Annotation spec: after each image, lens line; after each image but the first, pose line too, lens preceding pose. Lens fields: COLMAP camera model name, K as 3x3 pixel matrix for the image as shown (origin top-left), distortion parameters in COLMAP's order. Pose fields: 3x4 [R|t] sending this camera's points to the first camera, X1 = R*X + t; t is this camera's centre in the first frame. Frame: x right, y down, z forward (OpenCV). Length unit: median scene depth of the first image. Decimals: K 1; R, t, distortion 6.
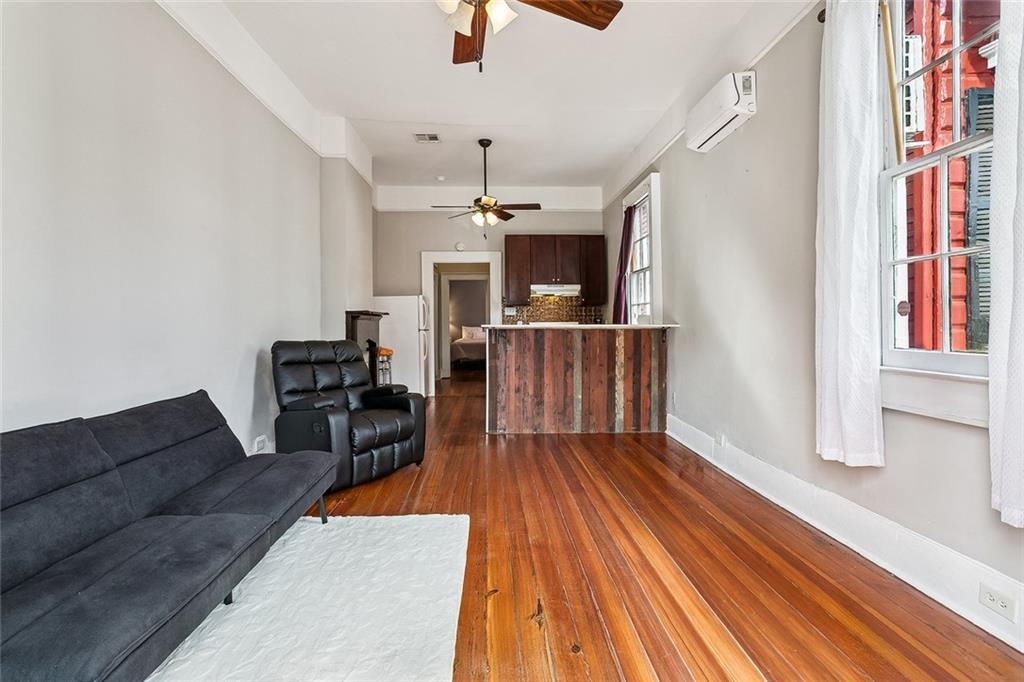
lens RADIAL K [[492.5, 0, 513.5], [0, 492.5, 326.9], [0, 0, 1]] dist [-0.000025, 0.000011]
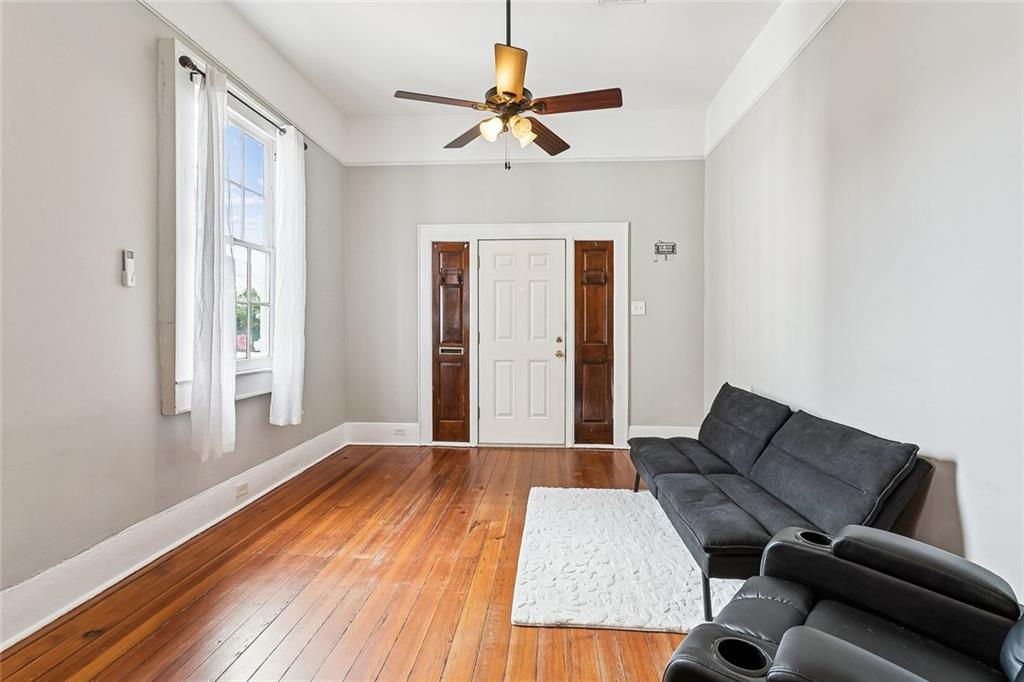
lens RADIAL K [[492.5, 0, 513.5], [0, 492.5, 326.9], [0, 0, 1]] dist [-0.000025, 0.000011]
pose [[-0.992367, 0.006077, 0.123171, -0.247127], [0.006217, 0.999980, 0.000754, -0.052399], [-0.123164, 0.001514, -0.992385, 2.305692]]
